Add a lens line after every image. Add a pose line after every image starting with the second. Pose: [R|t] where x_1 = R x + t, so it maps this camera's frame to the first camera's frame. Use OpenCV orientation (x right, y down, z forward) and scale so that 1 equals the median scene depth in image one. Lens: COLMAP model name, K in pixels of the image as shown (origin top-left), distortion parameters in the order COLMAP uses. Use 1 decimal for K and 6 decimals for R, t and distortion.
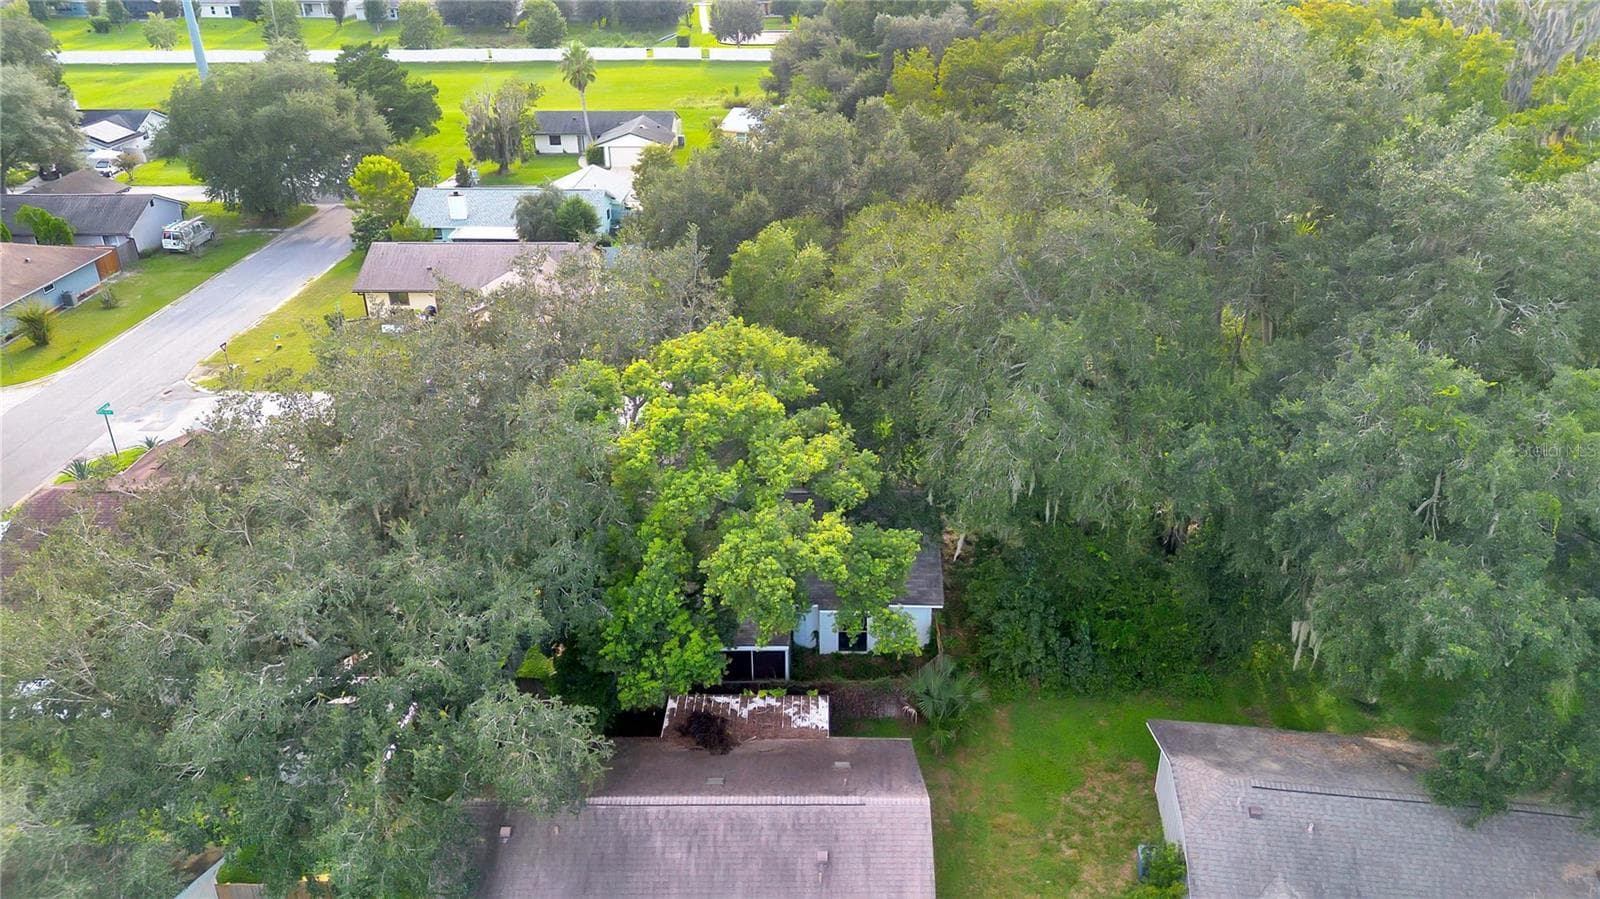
lens RADIAL K [[1147.8, 0, 800.0], [0, 1147.8, 449.5], [0, 0, 1]] dist [0.056030, -0.060192]
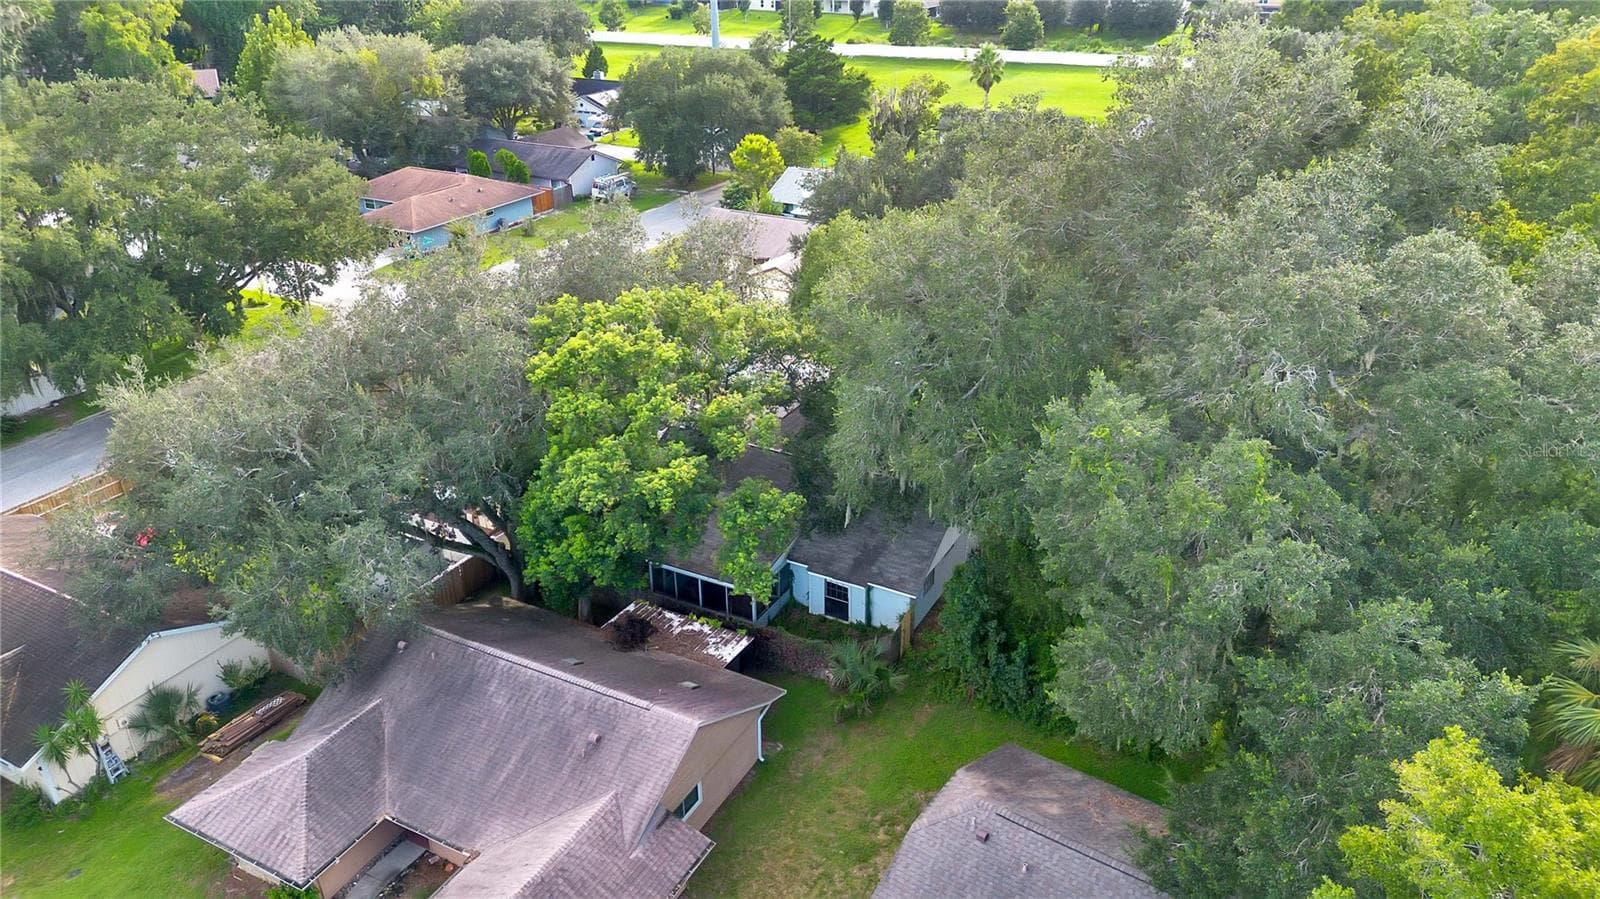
lens RADIAL K [[1147.8, 0, 800.0], [0, 1147.8, 449.5], [0, 0, 1]] dist [0.056030, -0.060192]
pose [[0.884806, 0.200359, -0.420684, 0.200737], [-0.201534, 0.978573, 0.042186, -0.006933], [0.420122, 0.047455, 0.906226, 0.007093]]
